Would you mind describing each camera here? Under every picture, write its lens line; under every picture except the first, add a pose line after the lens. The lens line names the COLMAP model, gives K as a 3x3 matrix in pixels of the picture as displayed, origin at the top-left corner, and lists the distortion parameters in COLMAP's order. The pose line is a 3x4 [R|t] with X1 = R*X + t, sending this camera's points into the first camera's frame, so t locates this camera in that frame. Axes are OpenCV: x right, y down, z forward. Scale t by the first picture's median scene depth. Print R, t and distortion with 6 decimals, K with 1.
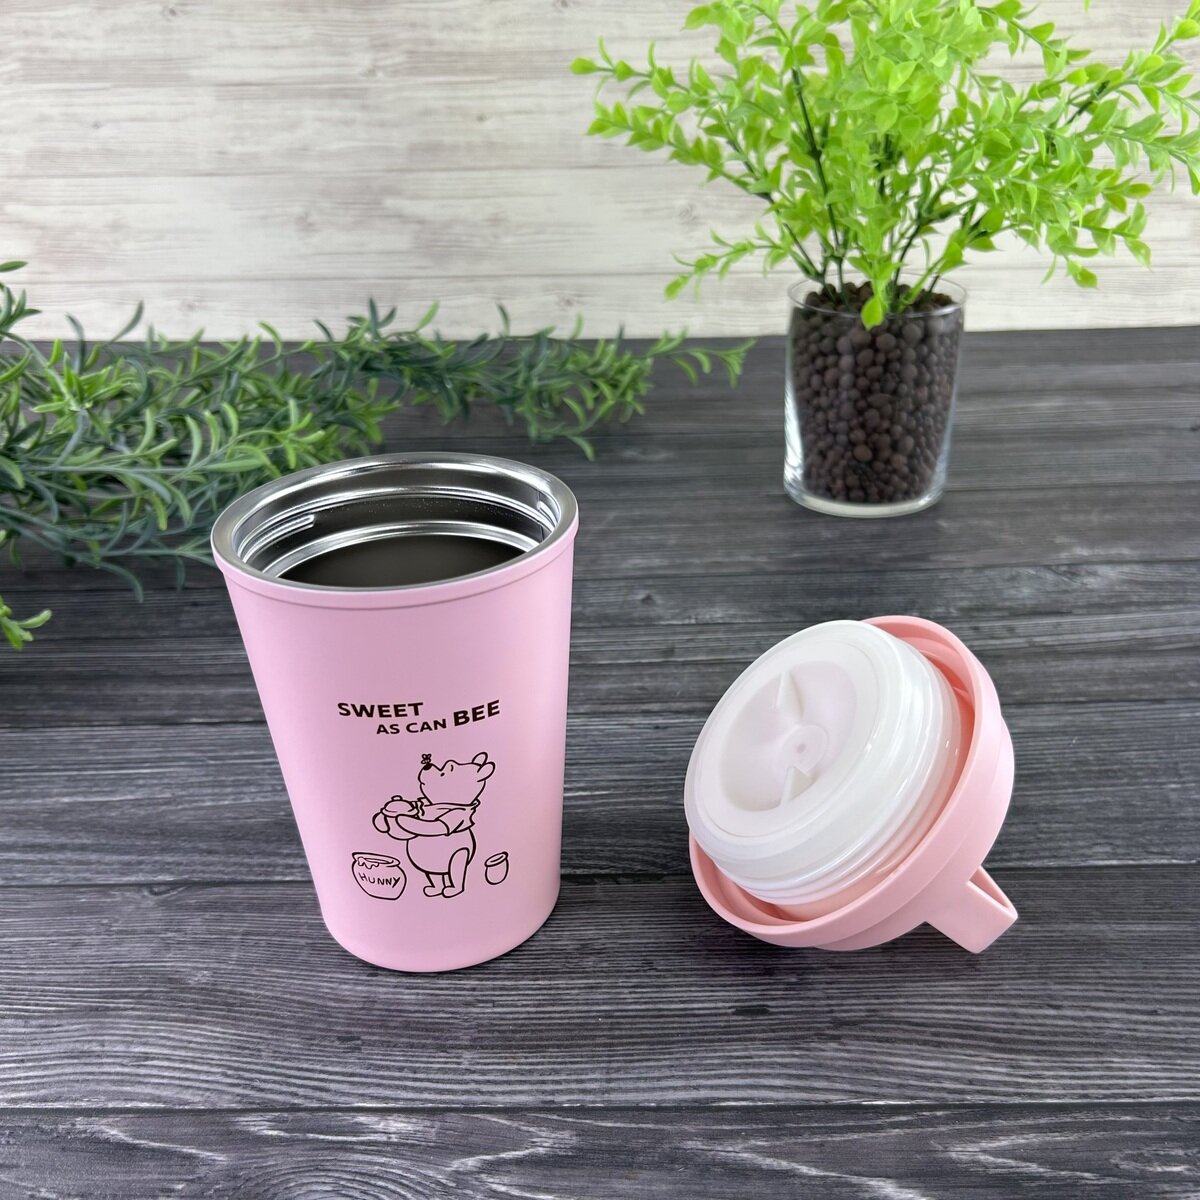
lens RADIAL K [[1418.8, 0, 599.2], [0, 1418.8, 696.4], [0, 0, 1]] dist [0.016965, -0.052262]
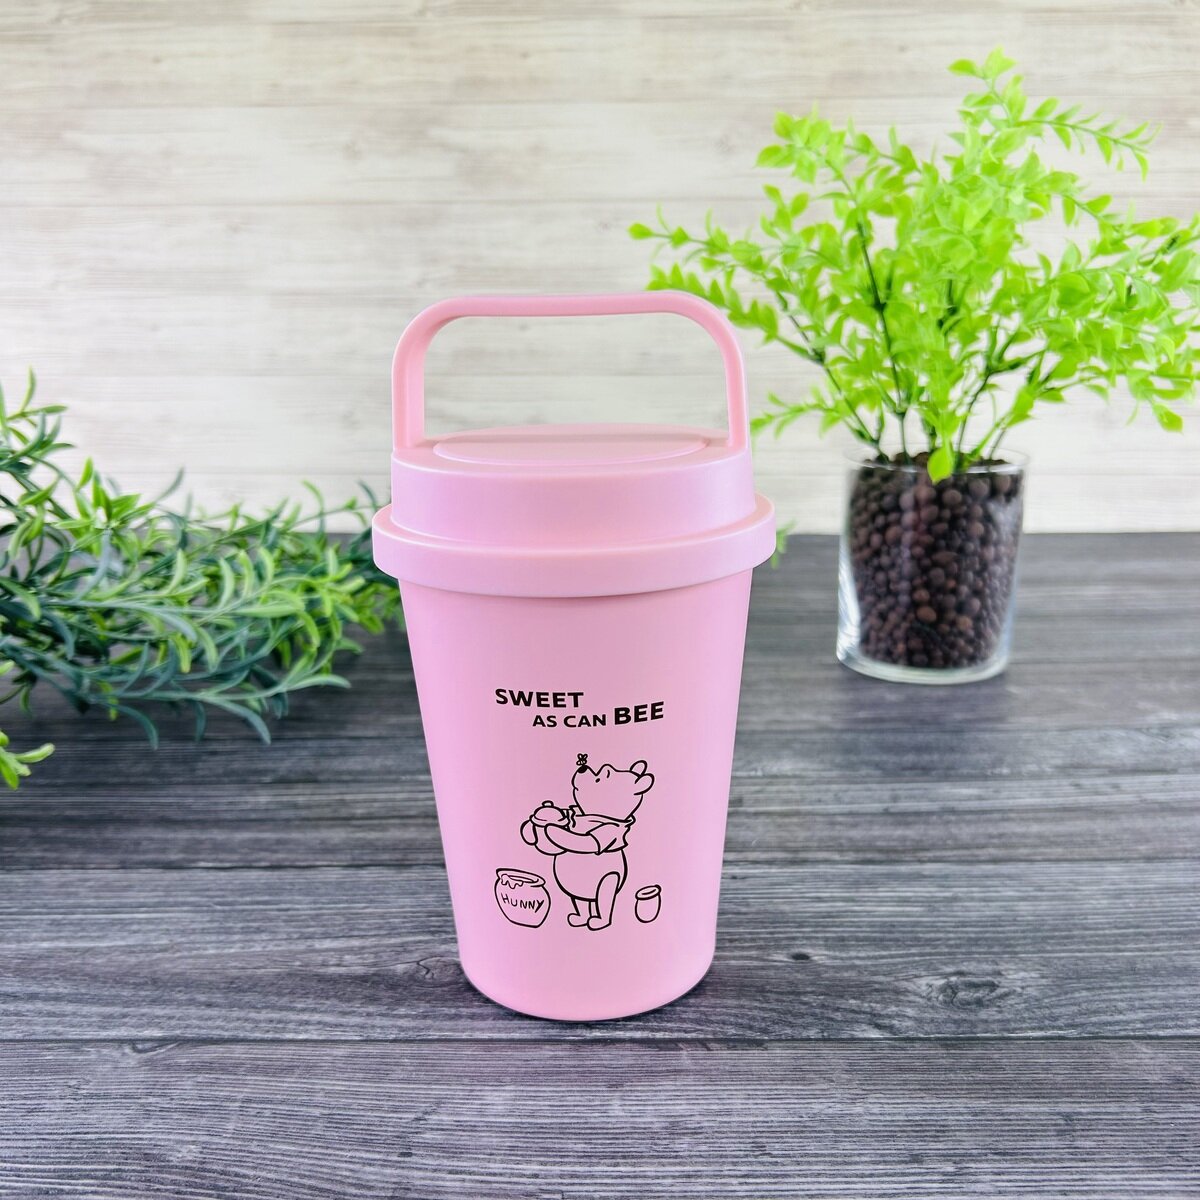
lens RADIAL K [[1306.6, 0, 595.1], [0, 1306.6, 678.7], [0, 0, 1]] dist [0.027372, -0.108786]
pose [[0.999835, 0.018106, 0.001411, -0.054516], [-0.017465, 0.979944, -0.198509, 0.071756], [-0.004977, 0.198451, 0.980098, 0.217024]]
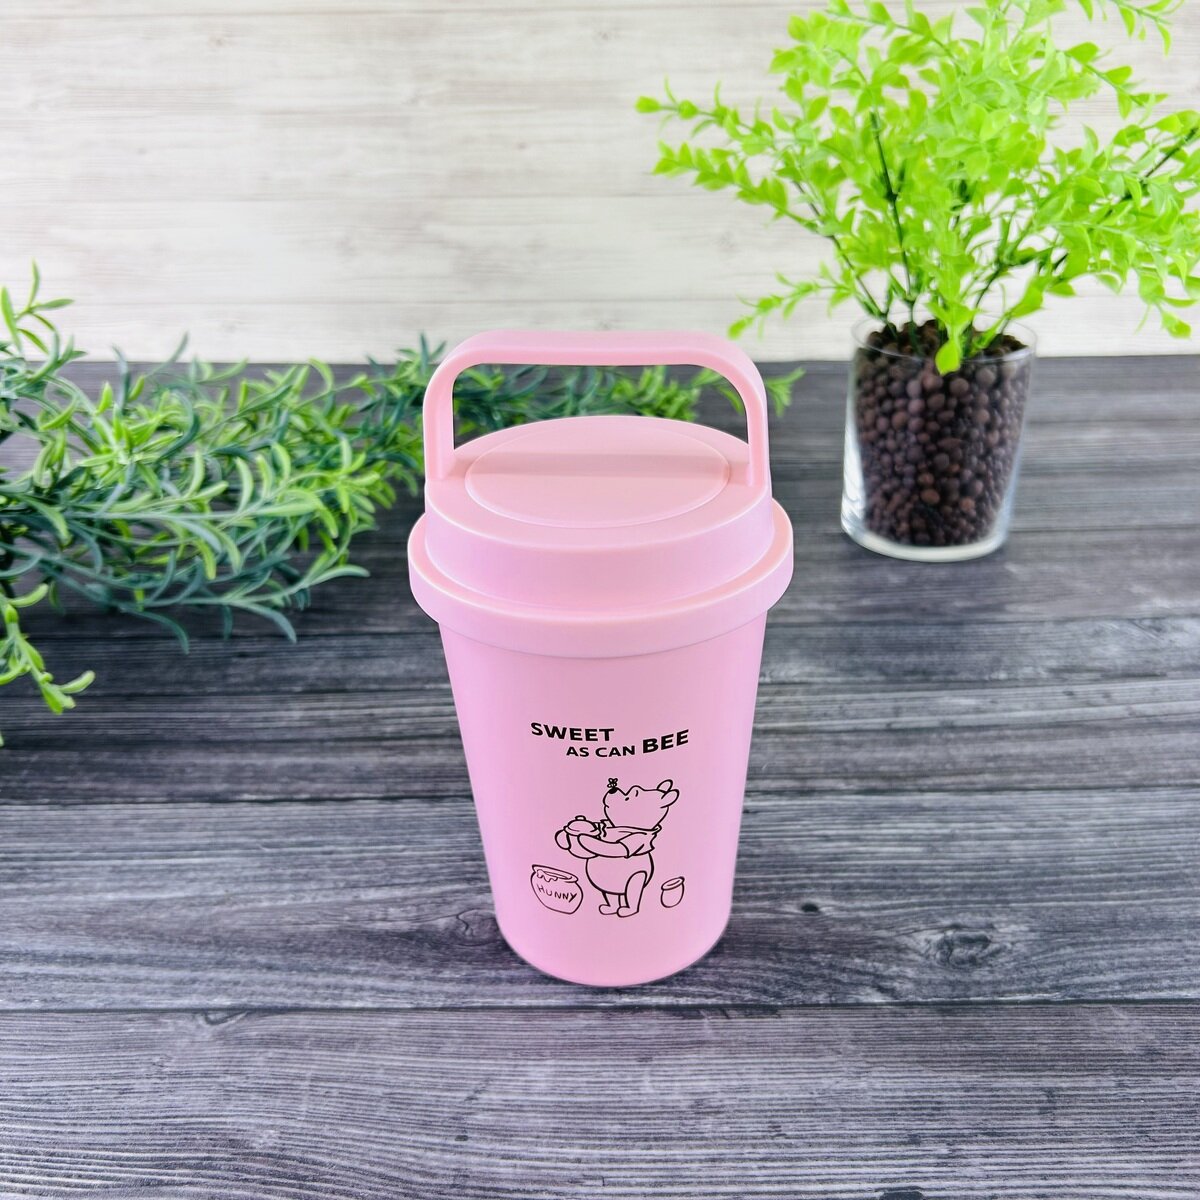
lens RADIAL K [[1311.3, 0, 591.3], [0, 1311.3, 596.8], [0, 0, 1]] dist [-0.002242, -0.017869]
pose [[0.999970, 0.003831, 0.006771, -0.076749], [-0.003550, 0.999156, -0.040932, -0.094910], [-0.006923, 0.040907, 0.999139, 0.155961]]
